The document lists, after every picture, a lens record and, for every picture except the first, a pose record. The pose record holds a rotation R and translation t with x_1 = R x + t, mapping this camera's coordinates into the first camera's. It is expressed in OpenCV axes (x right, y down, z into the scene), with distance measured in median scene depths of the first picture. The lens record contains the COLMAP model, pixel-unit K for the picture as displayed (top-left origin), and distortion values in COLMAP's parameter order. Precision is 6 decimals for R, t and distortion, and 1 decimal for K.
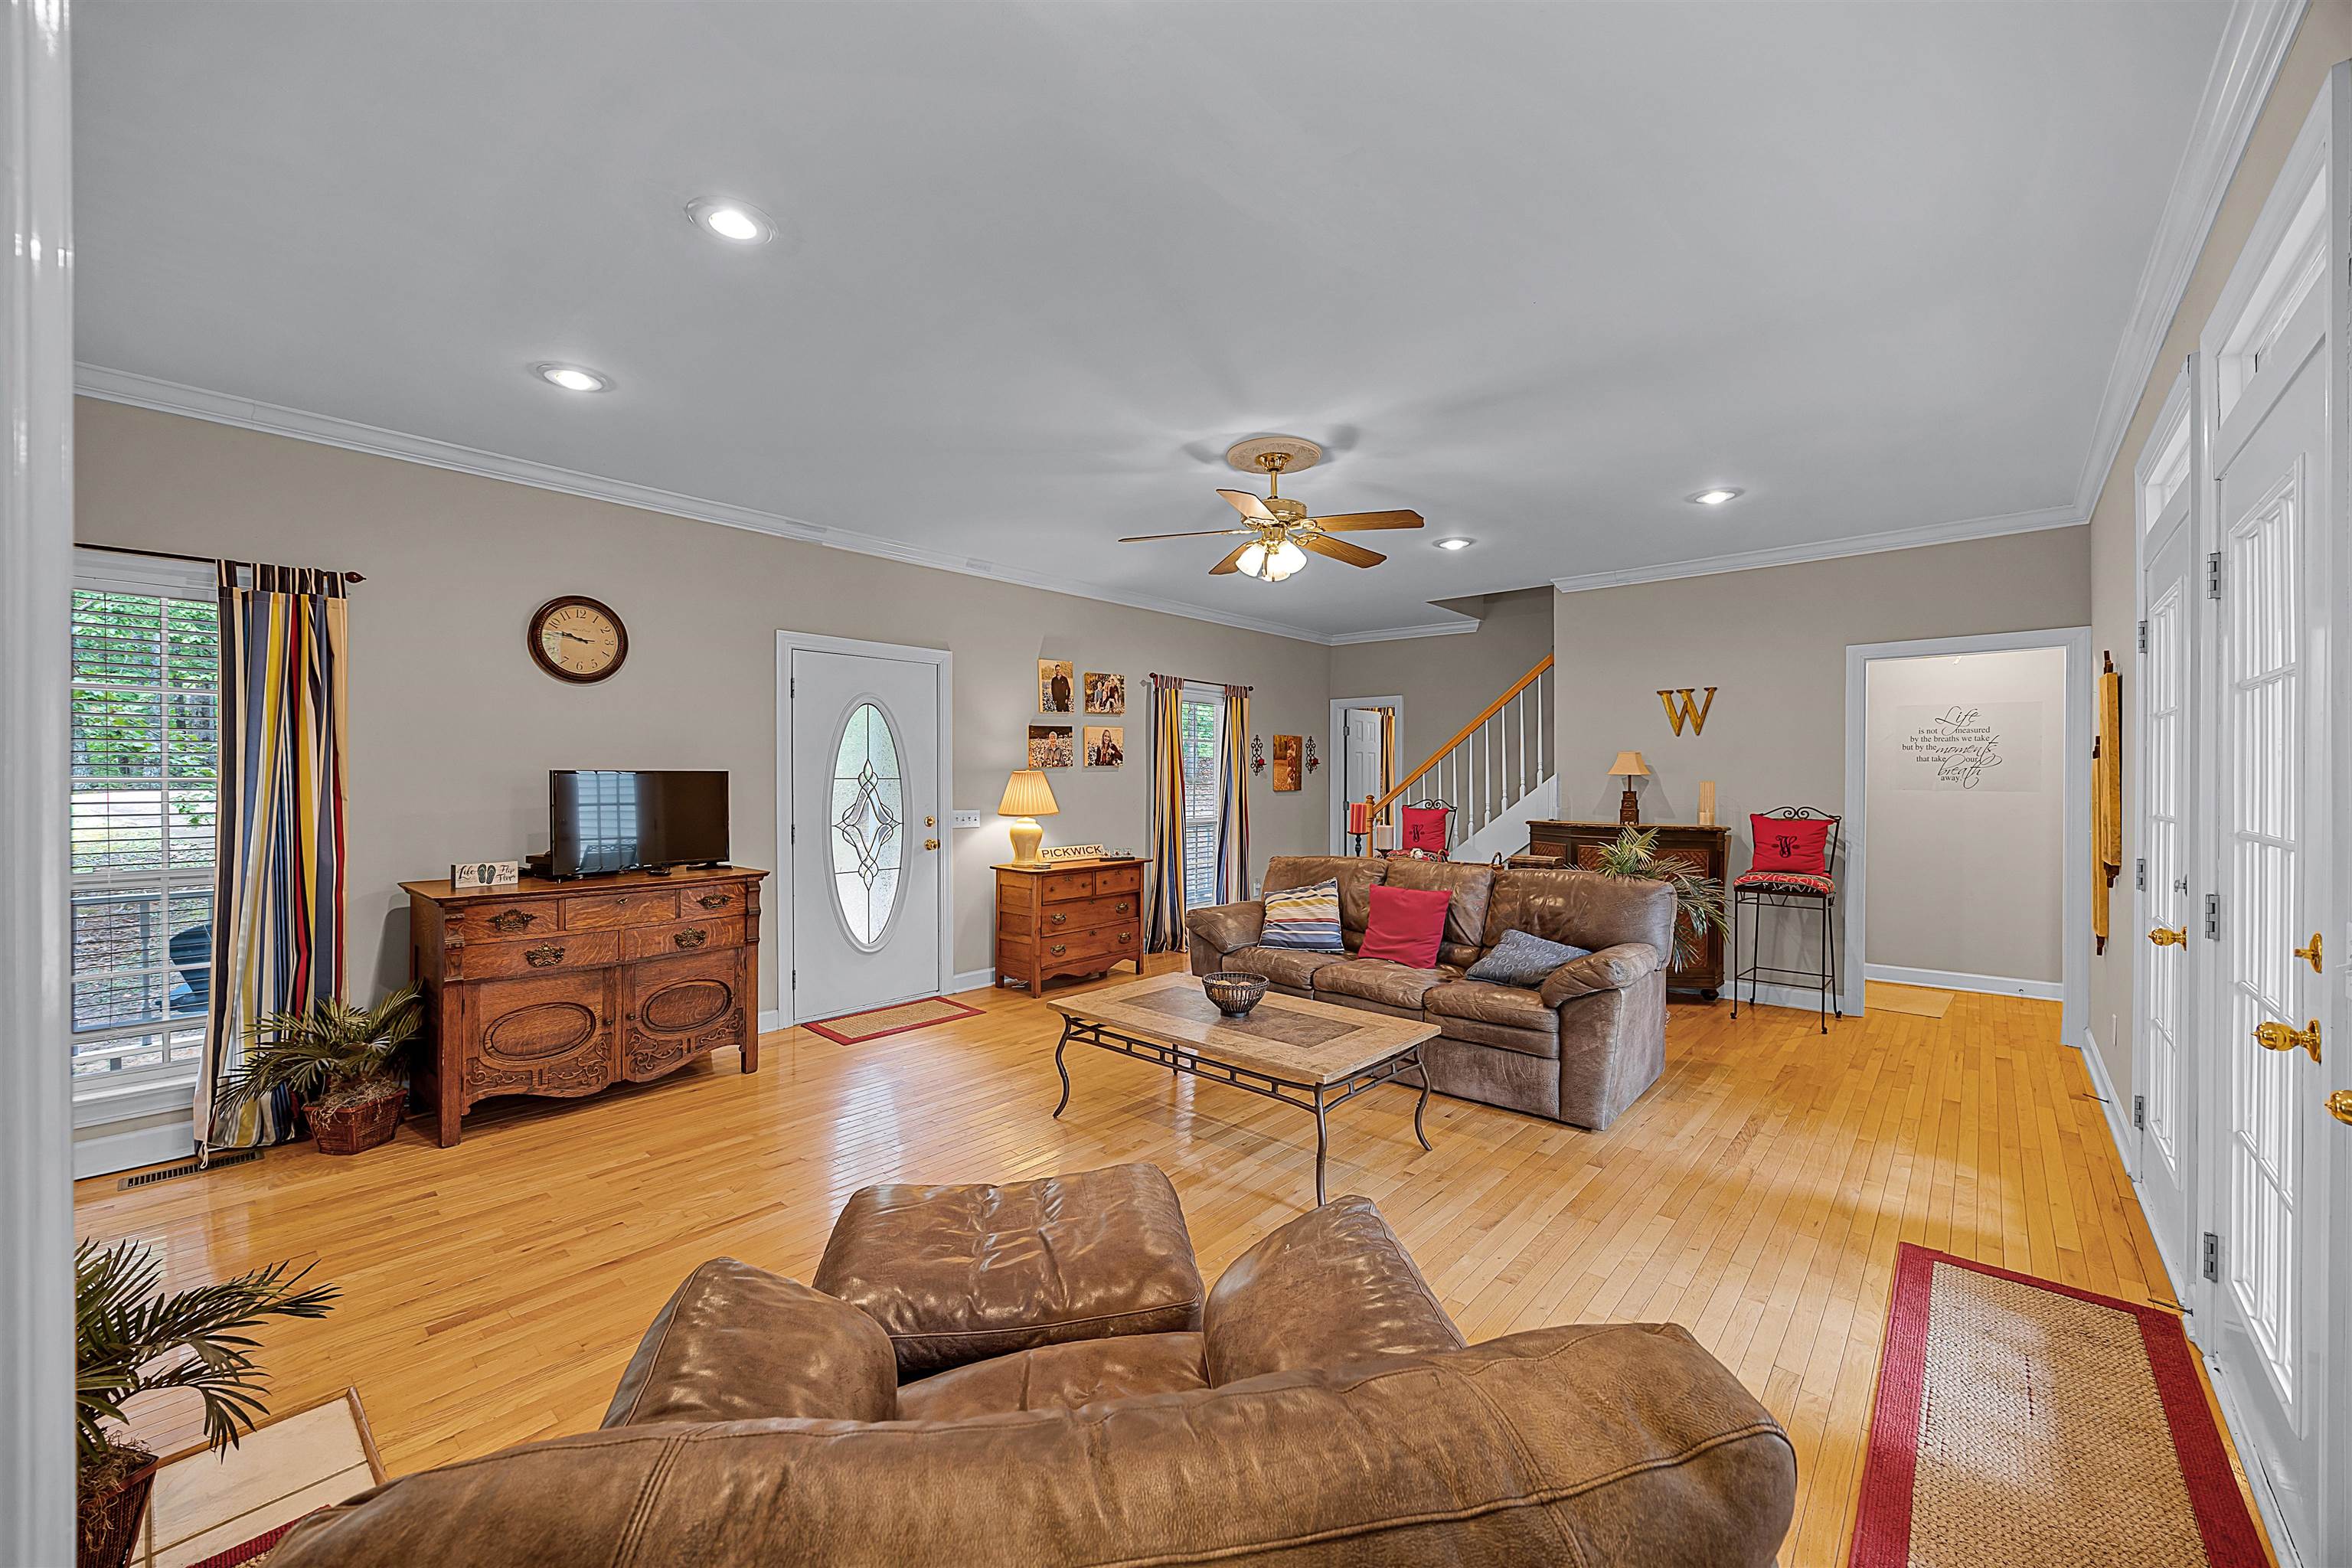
lens RADIAL K [[898.4, 0, 1188.7], [0, 898.4, 777.4], [0, 0, 1]] dist [-0.002074, -0.000721]
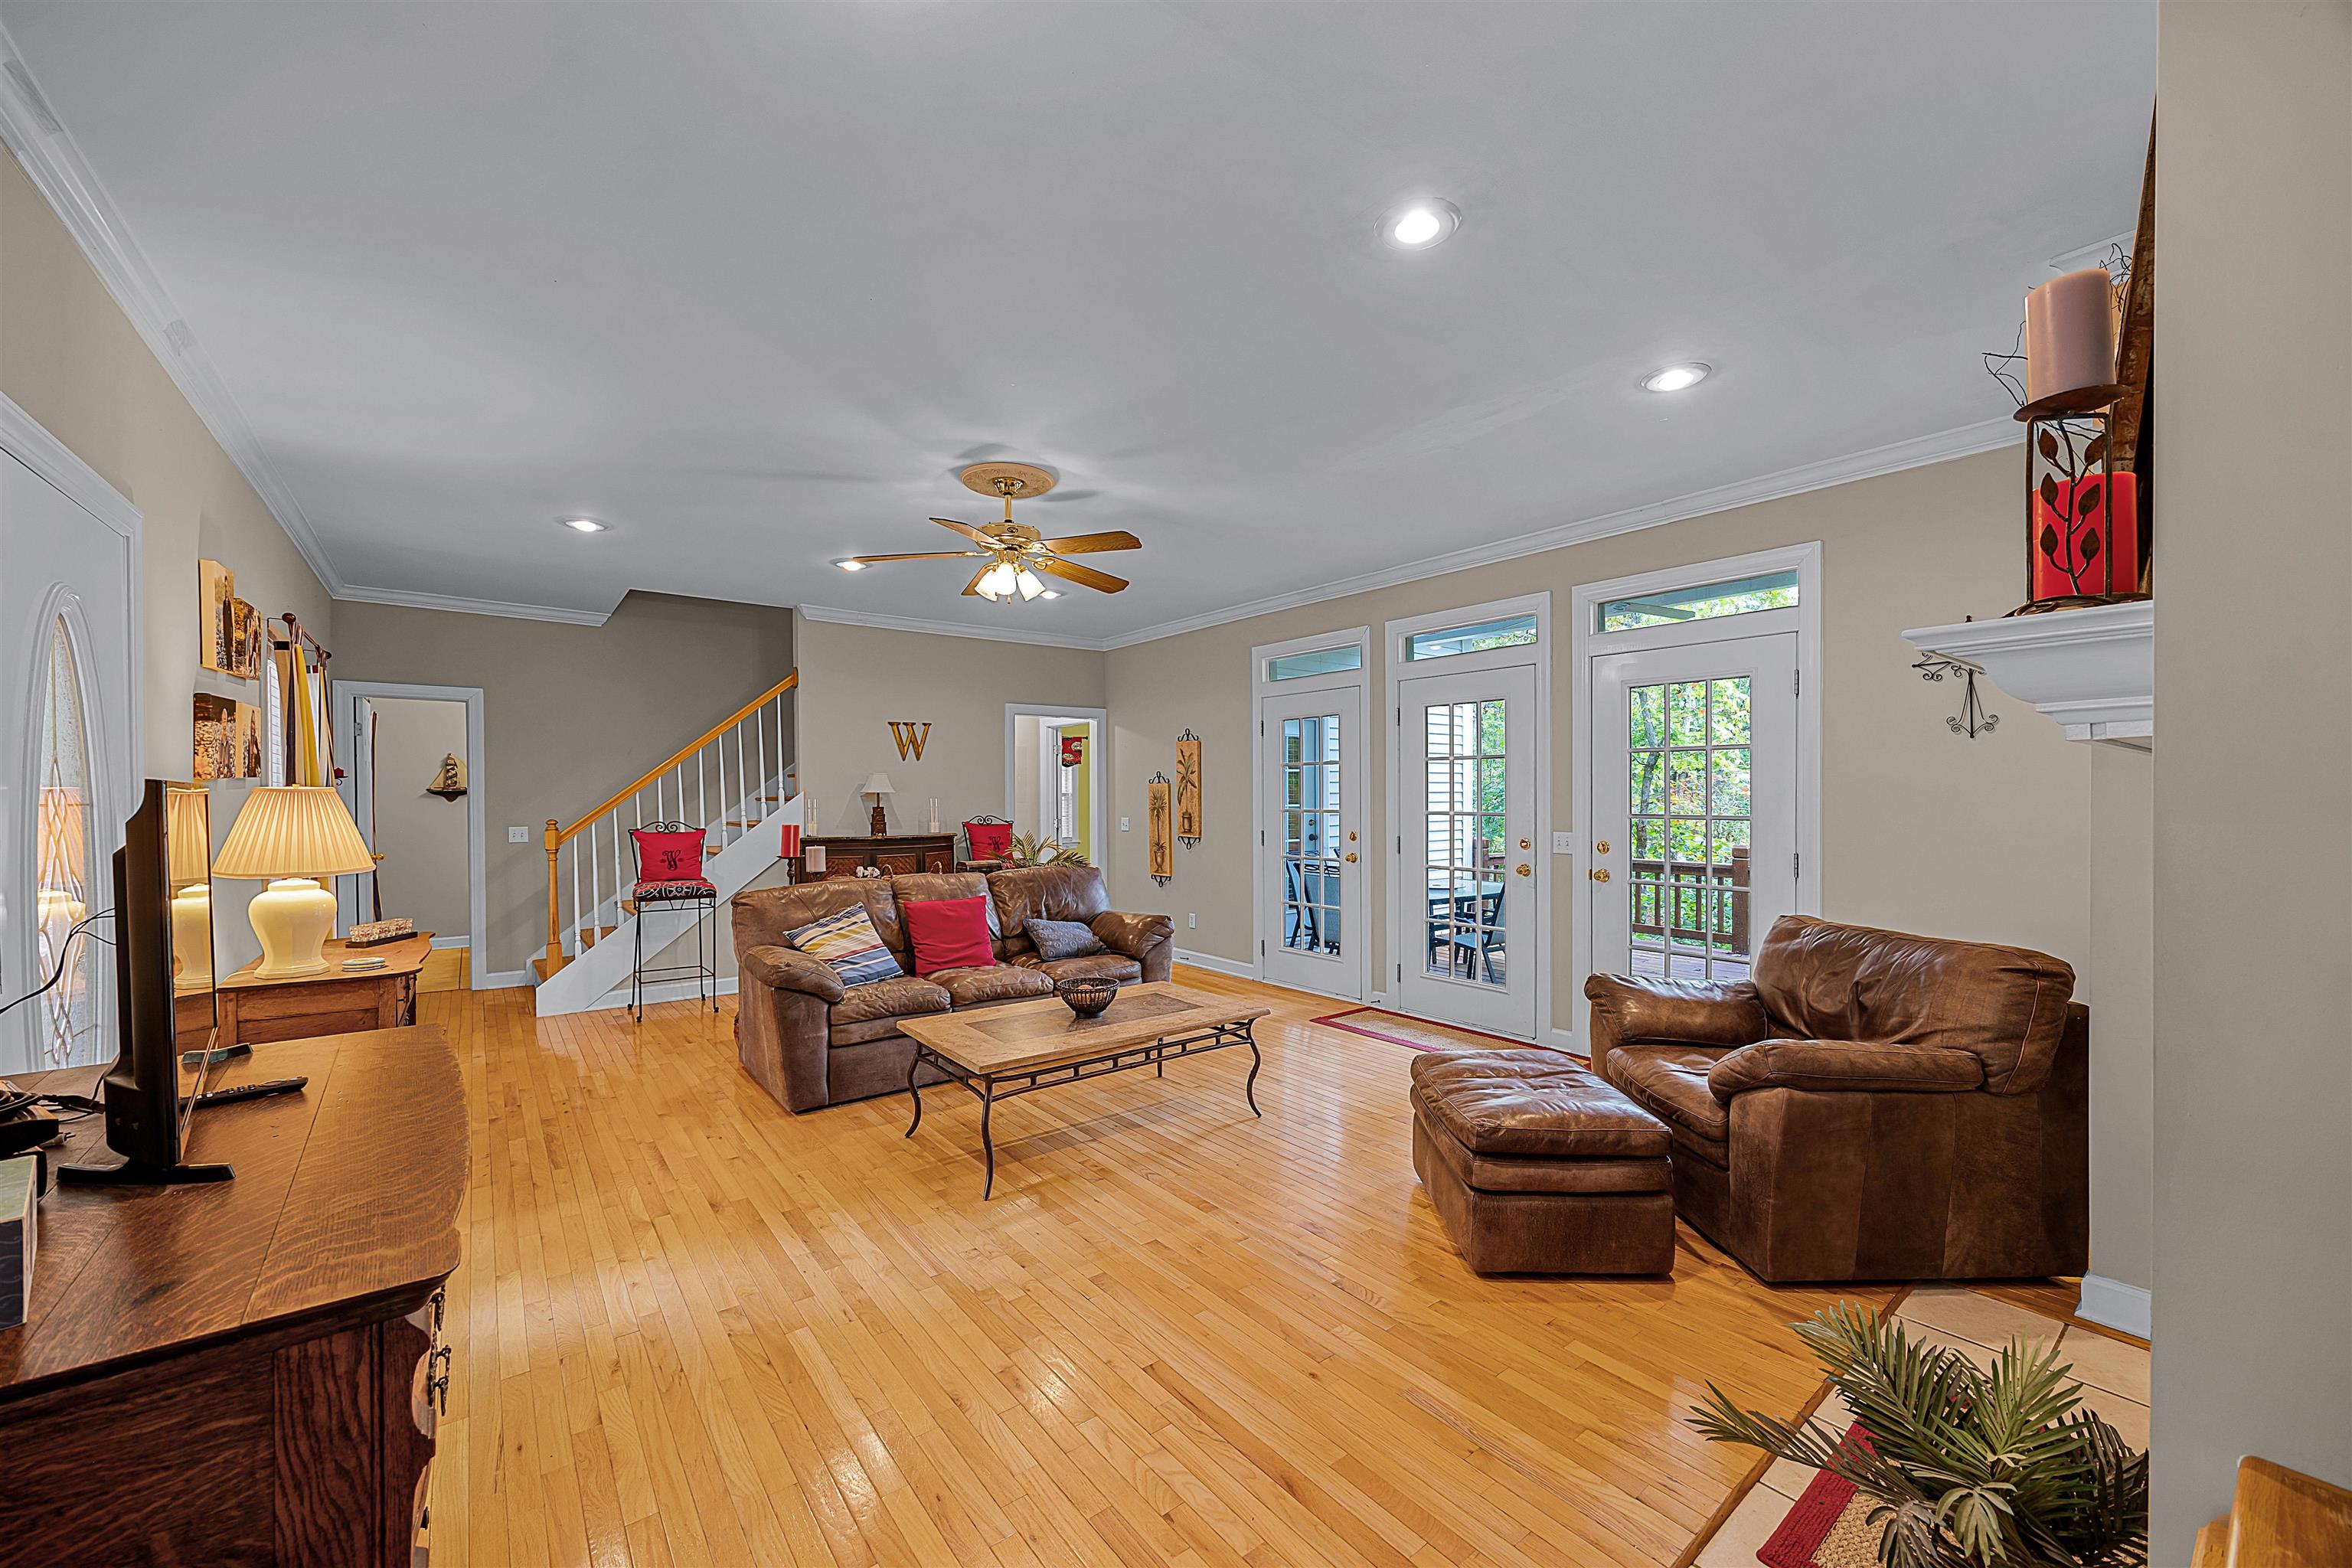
lens RADIAL K [[898.4, 0, 1182.6], [0, 898.4, 803.1], [0, 0, 1]] dist [-0.002074, -0.000721]
pose [[0.186505, -0.013386, 0.982363, -0.650981], [0.005252, 0.999906, 0.012628, -0.002969], [-0.982440, 0.002804, 0.186558, 0.459591]]
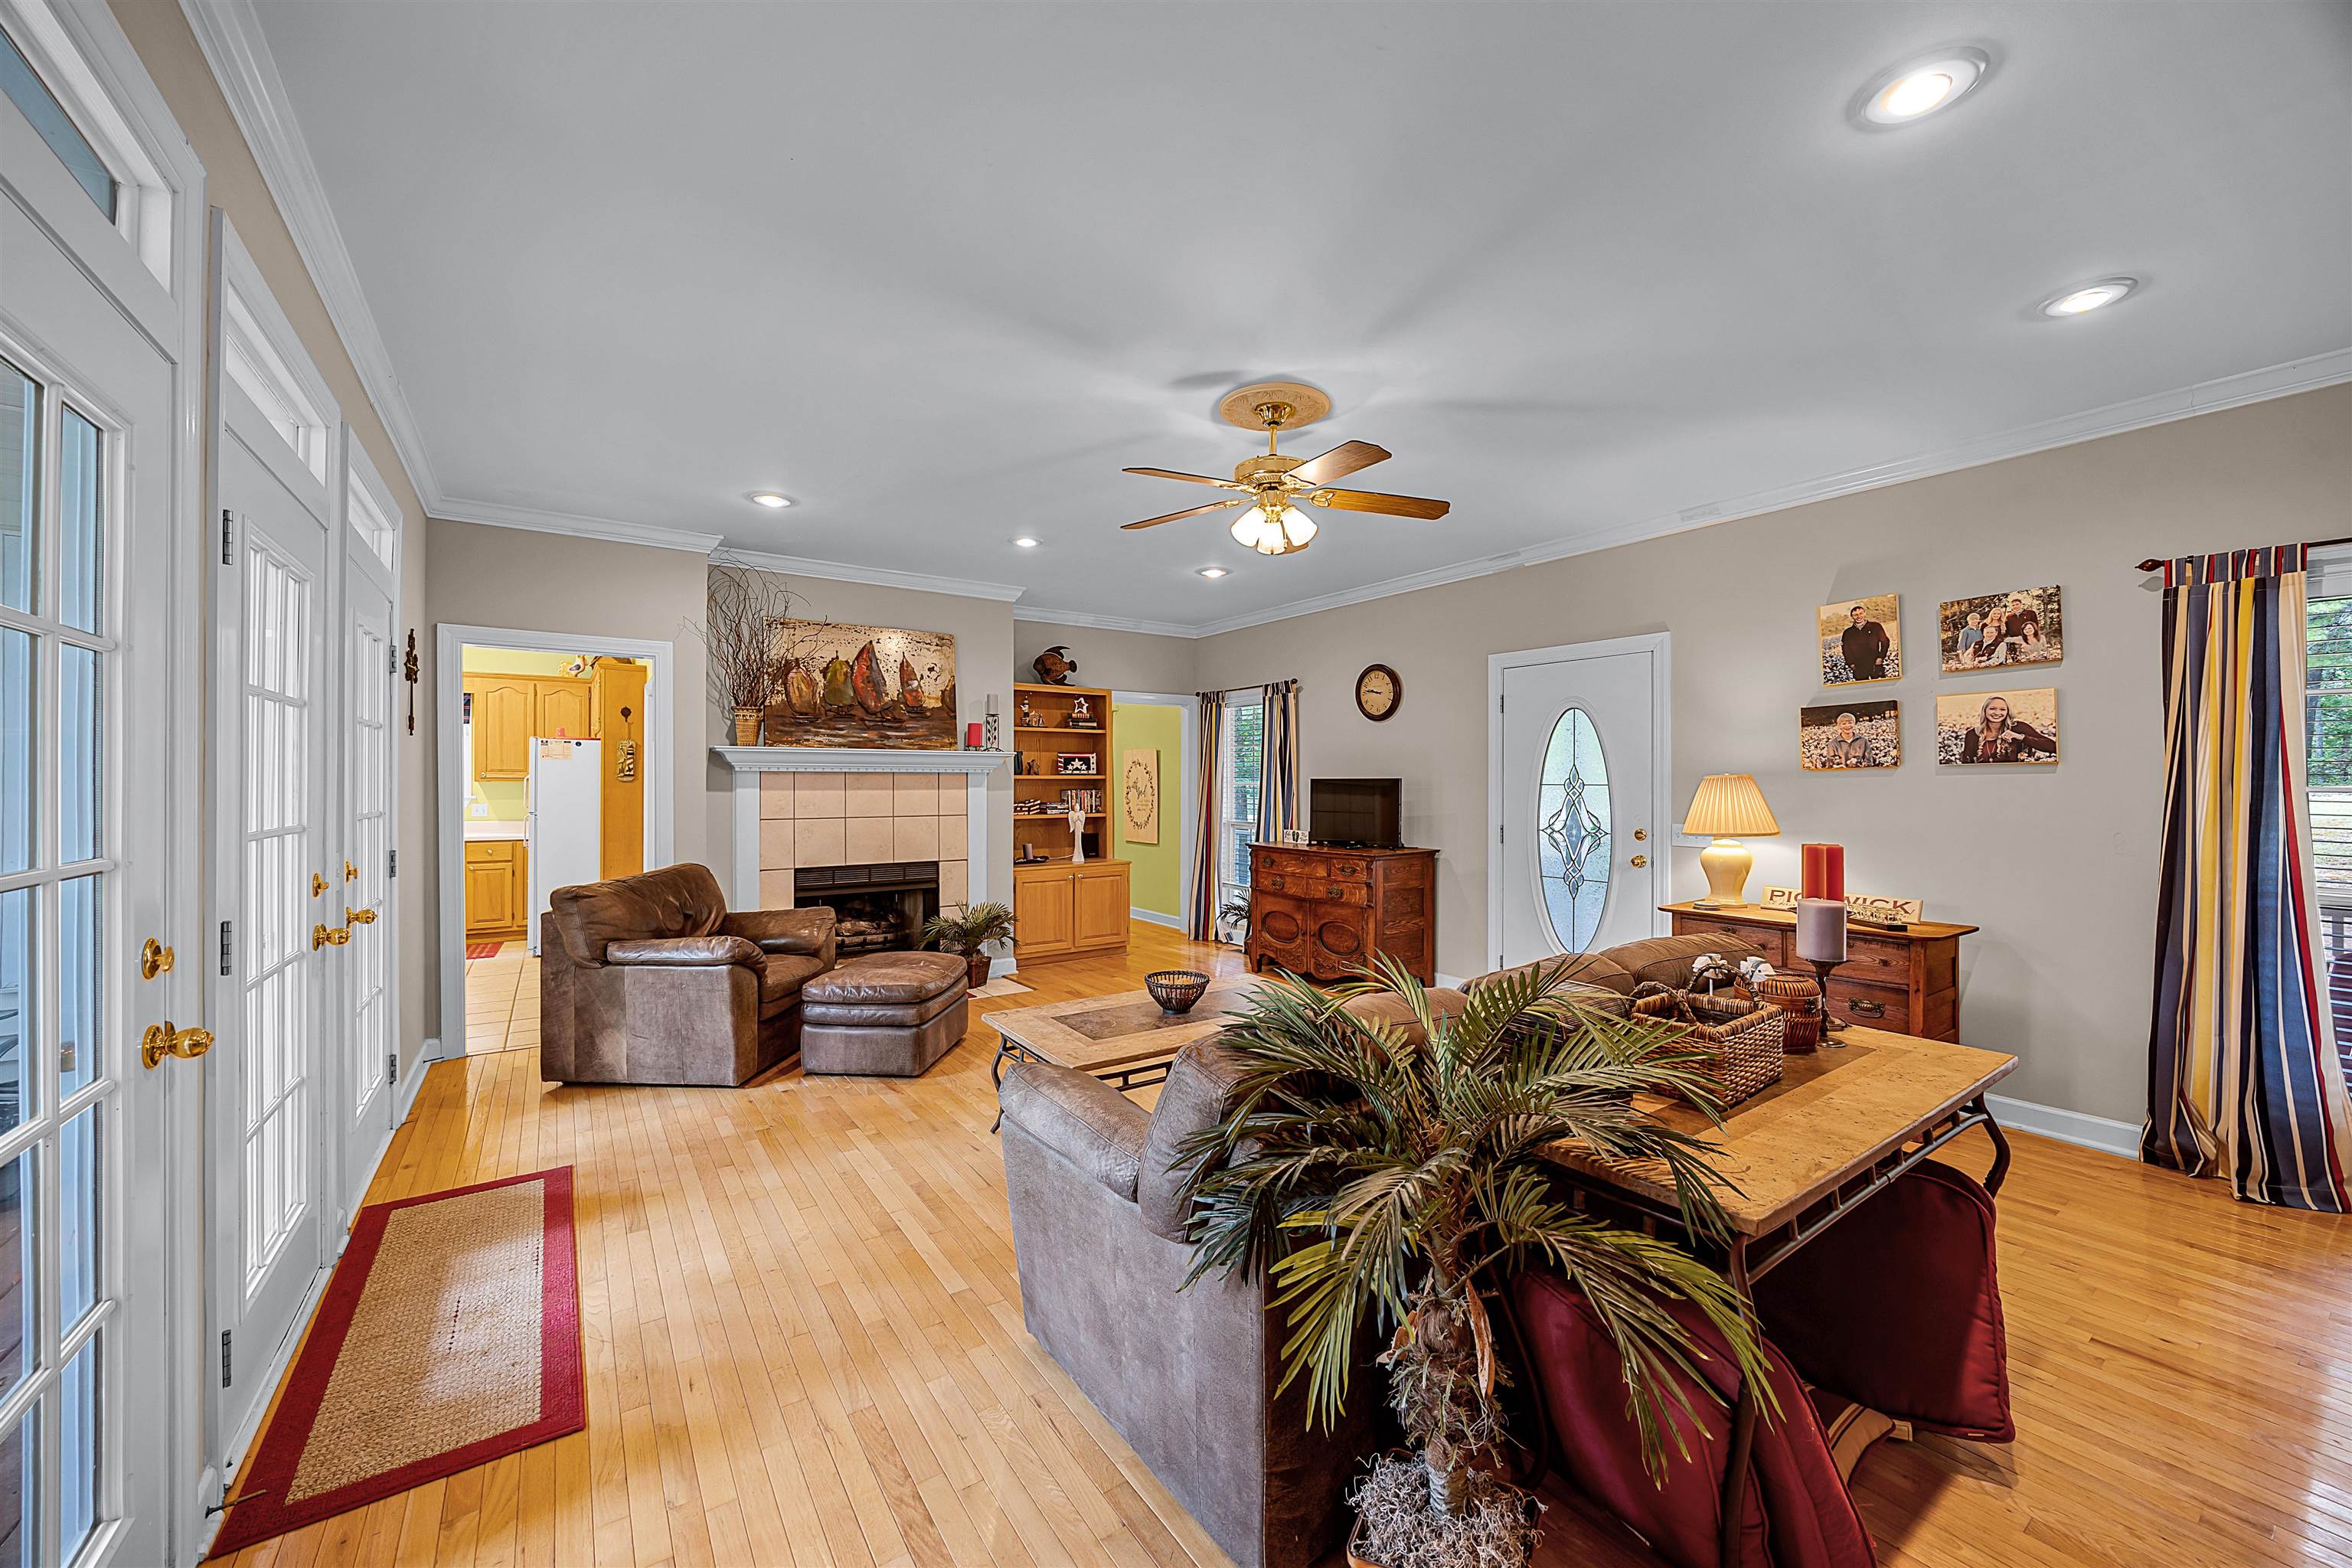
lens RADIAL K [[898.4, 0, 1185.5], [0, 898.4, 781.3], [0, 0, 1]] dist [-0.002074, -0.000721]
pose [[-0.236857, -0.001756, -0.971543, 0.703865], [-0.001929, 0.999997, -0.001337, -0.000458], [0.971543, 0.001557, -0.236860, 0.836091]]
